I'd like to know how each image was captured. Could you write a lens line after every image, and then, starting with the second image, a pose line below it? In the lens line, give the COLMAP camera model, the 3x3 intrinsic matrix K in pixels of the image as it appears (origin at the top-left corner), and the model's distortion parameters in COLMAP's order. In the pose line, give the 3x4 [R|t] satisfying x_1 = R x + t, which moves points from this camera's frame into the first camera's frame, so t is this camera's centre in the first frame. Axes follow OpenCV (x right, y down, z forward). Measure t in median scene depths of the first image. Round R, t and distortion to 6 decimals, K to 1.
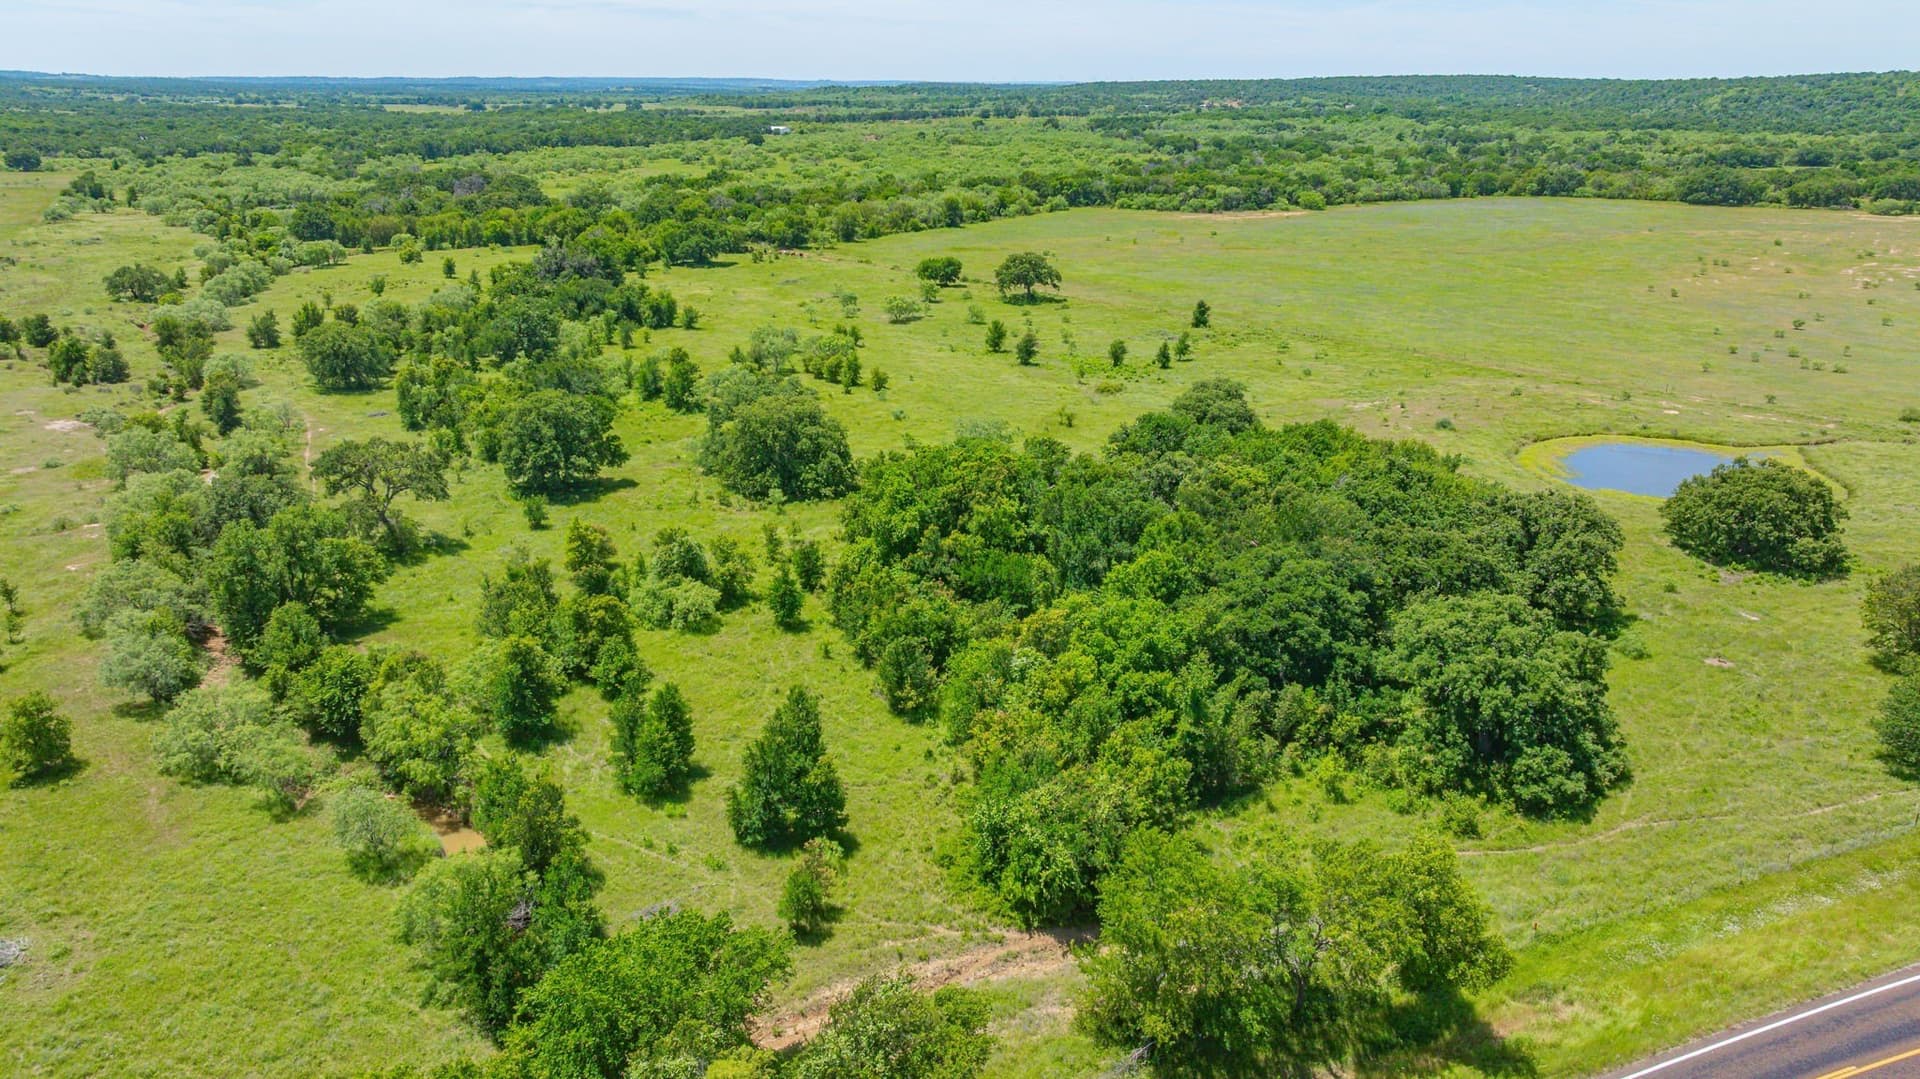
lens RADIAL K [[1354.9, 0, 960.0], [0, 1354.9, 539.5], [0, 0, 1]] dist [-0.055571, 0.067596]
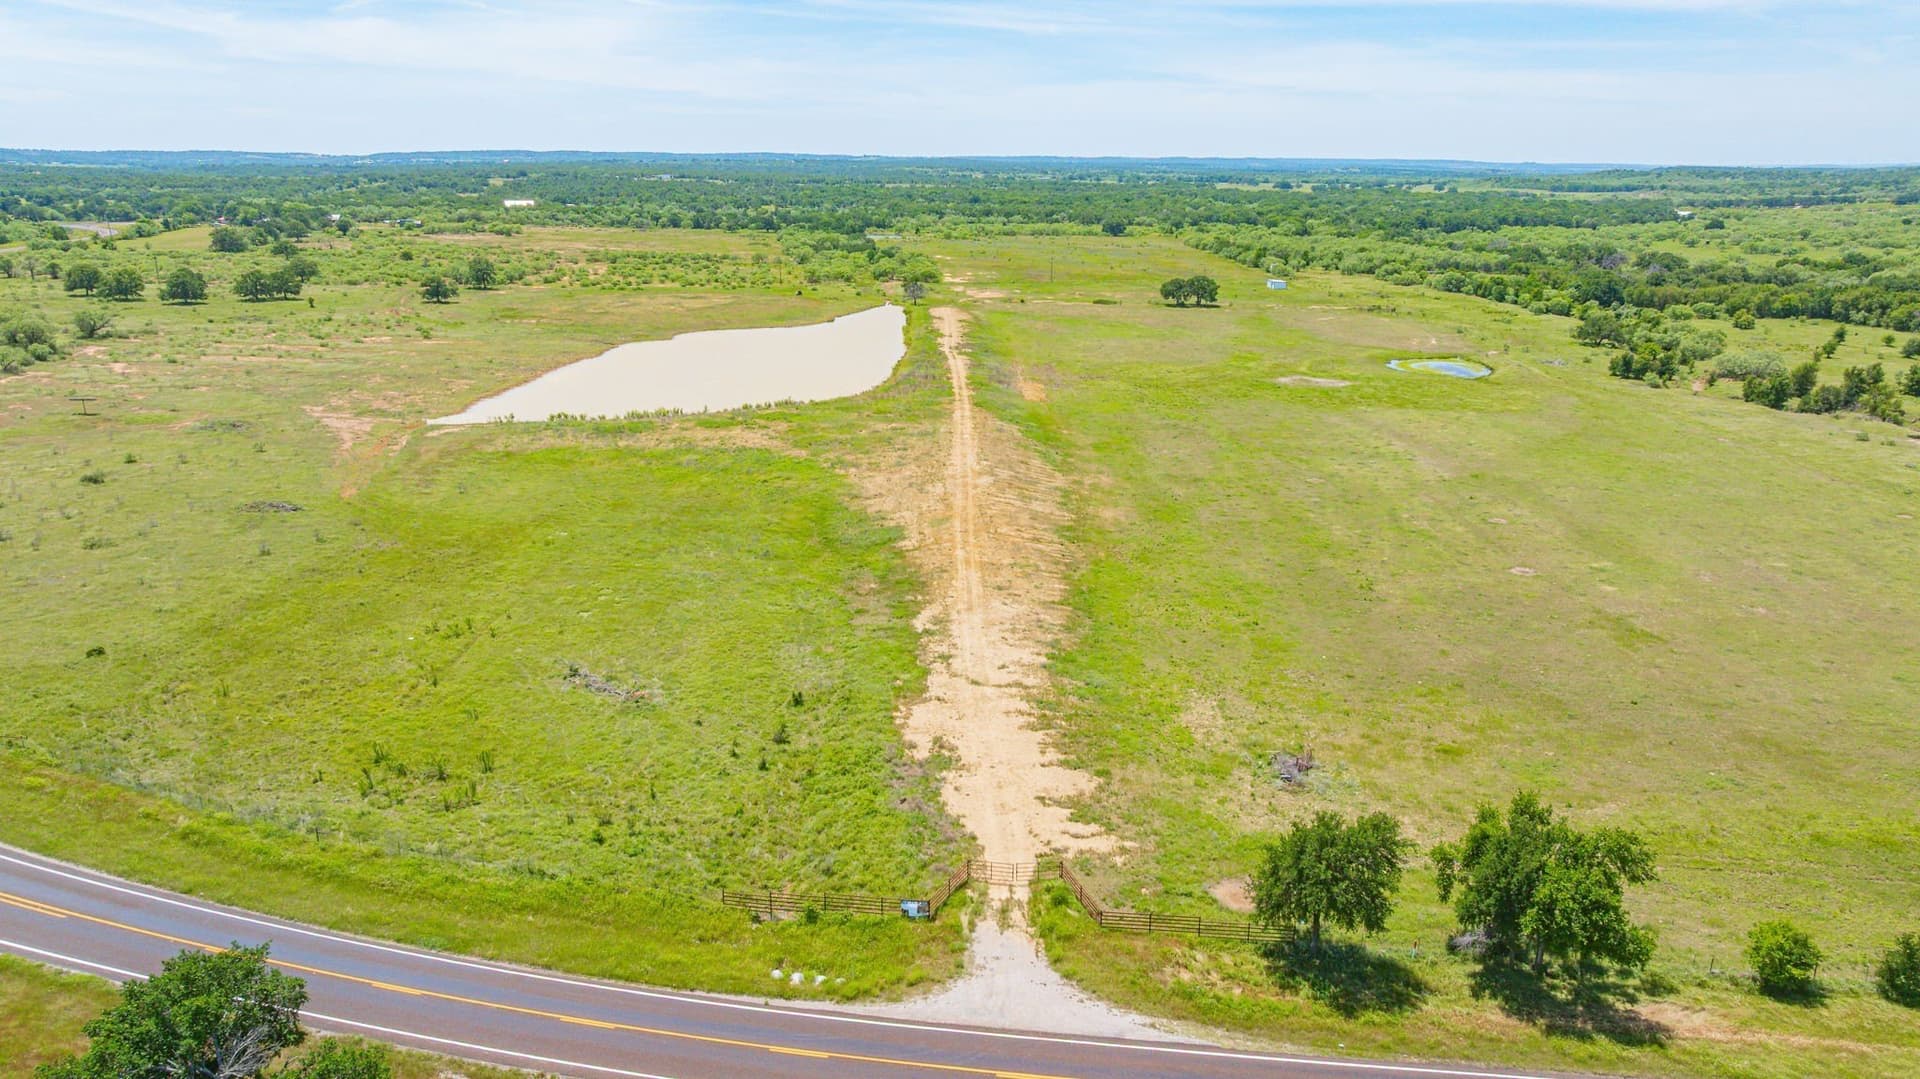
lens RADIAL K [[1339.8, 0, 952.9], [0, 1339.8, 533.8], [0, 0, 1]] dist [-0.029692, 0.003865]
pose [[0.888898, 0.119990, -0.442111, -0.354119], [-0.144940, 0.989174, -0.022950, 0.056156], [0.434571, 0.084480, 0.896667, -0.170889]]
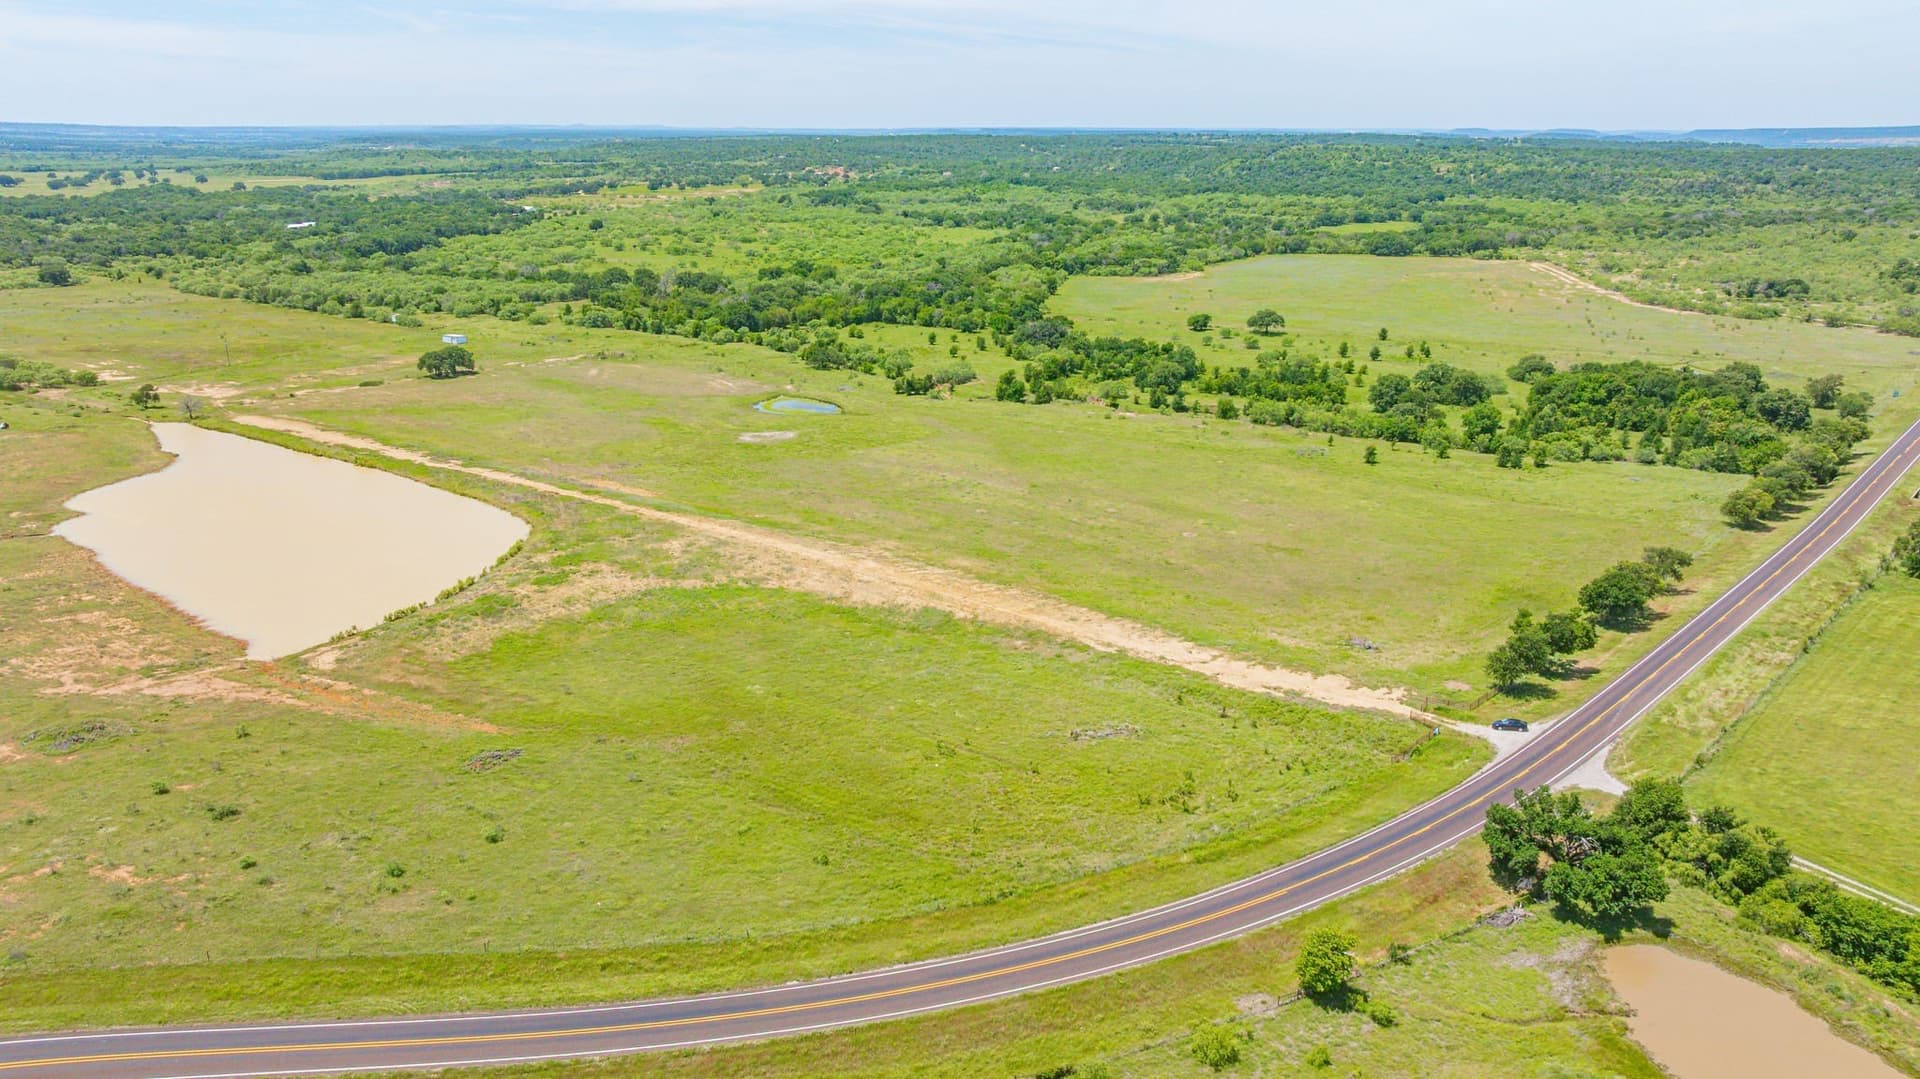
lens RADIAL K [[1347.4, 0, 967.1], [0, 1347.4, 533.1], [0, 0, 1]] dist [-0.016742, 0.004557]
pose [[0.901398, -0.127513, 0.413790, -0.700500], [0.140435, 0.990089, -0.000818, 0.026457], [-0.409585, 0.058848, 0.910372, -0.329254]]
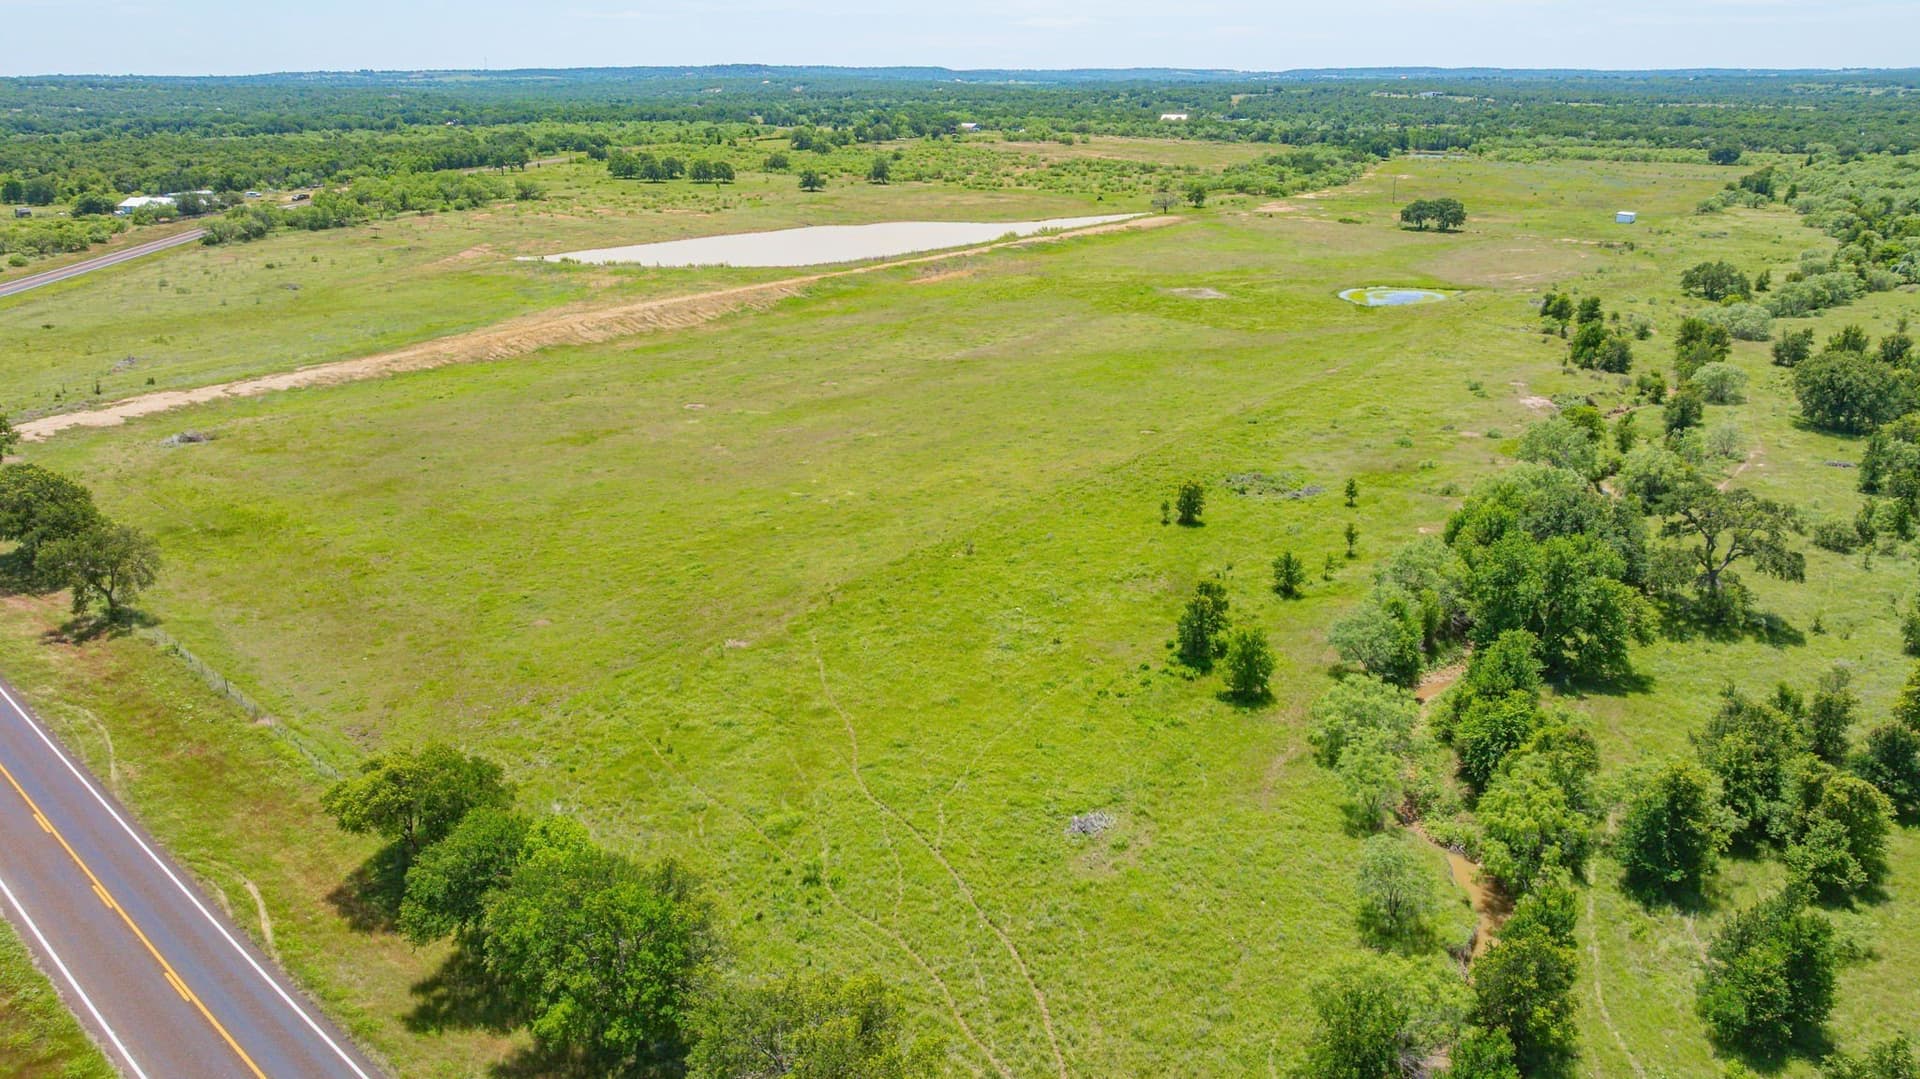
lens RADIAL K [[1340.8, 0, 960.0], [0, 1340.8, 539.5], [0, 0, 1]] dist [-0.066187, 0.090171]
pose [[0.430470, 0.287758, -0.855506, 0.025571], [-0.282252, 0.943201, 0.175233, -0.014992], [0.857339, 0.166036, 0.487240, 0.045014]]
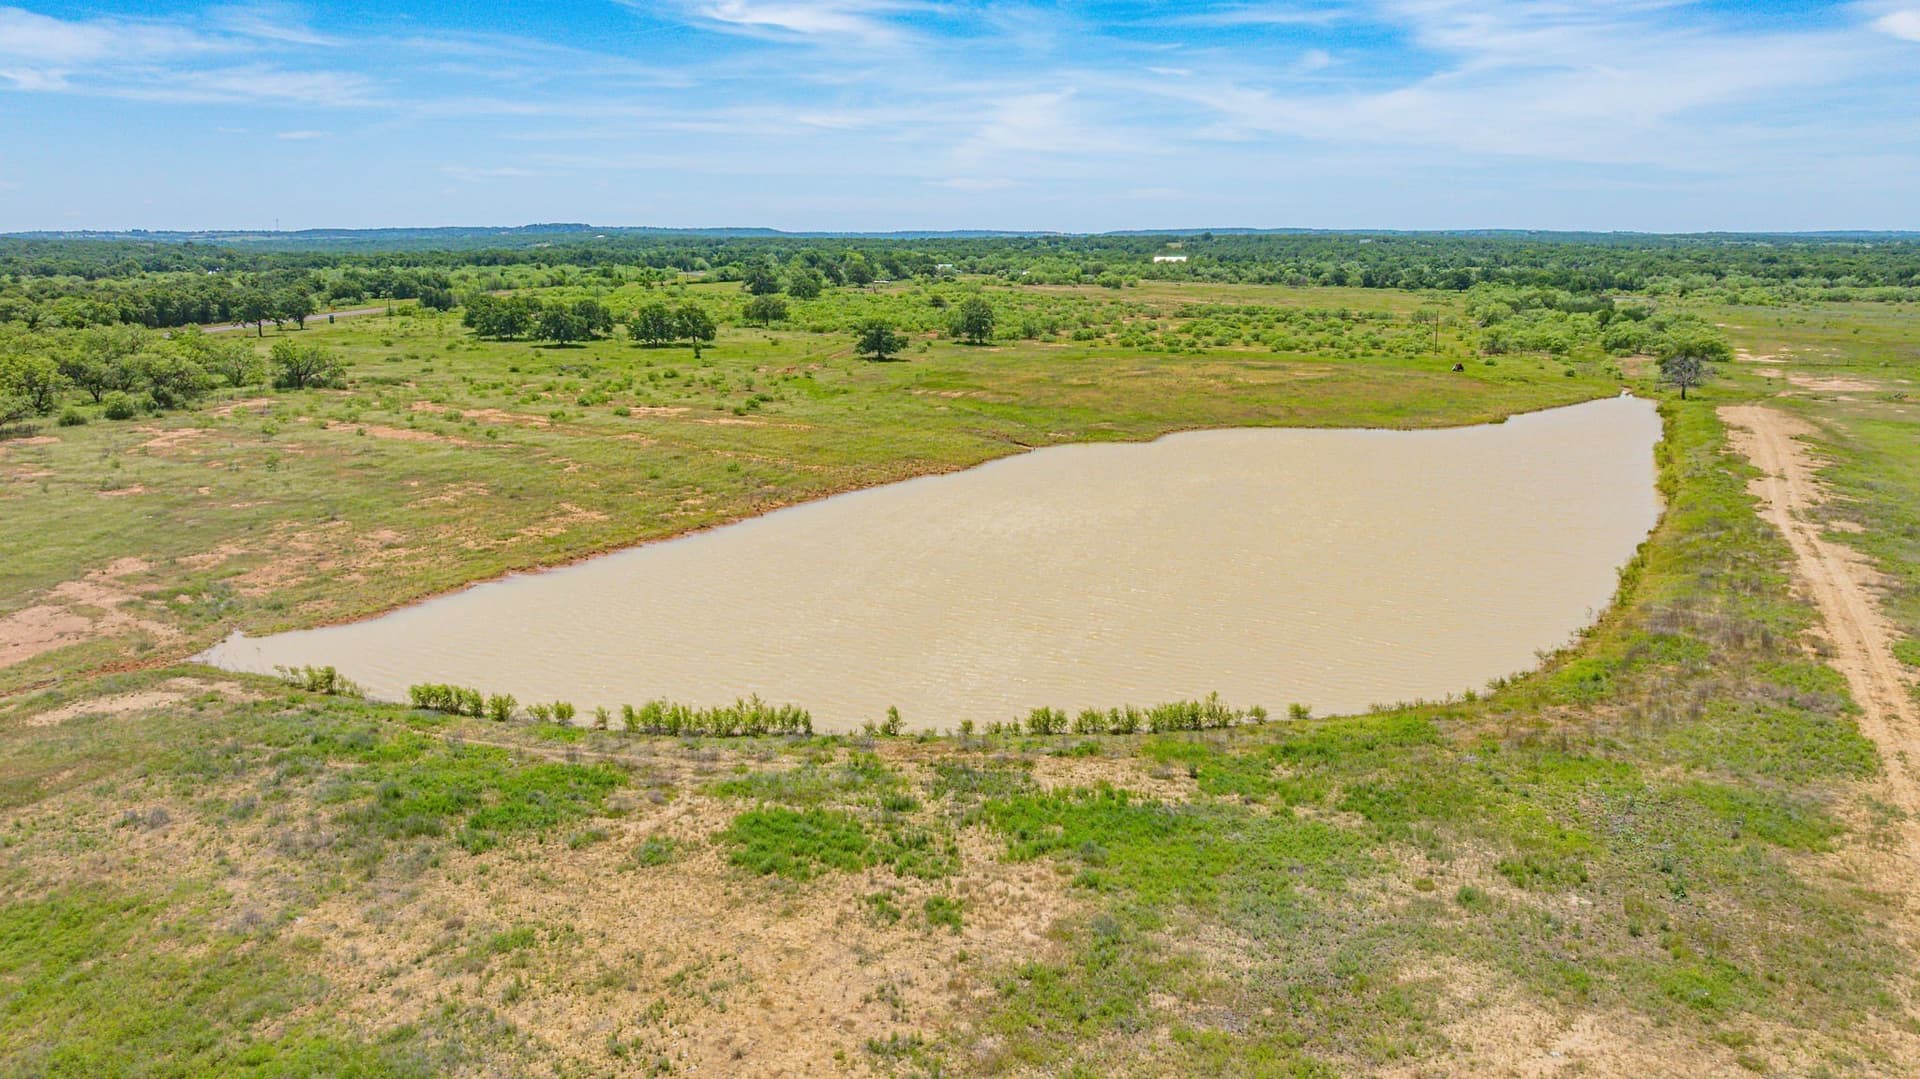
lens RADIAL K [[1339.8, 0, 952.9], [0, 1339.8, 533.8], [0, 0, 1]] dist [-0.029692, 0.003865]
pose [[0.547025, 0.168693, -0.819943, -0.534506], [-0.258926, 0.965550, 0.025907, -0.009845], [0.796066, 0.198133, 0.571859, 0.136652]]
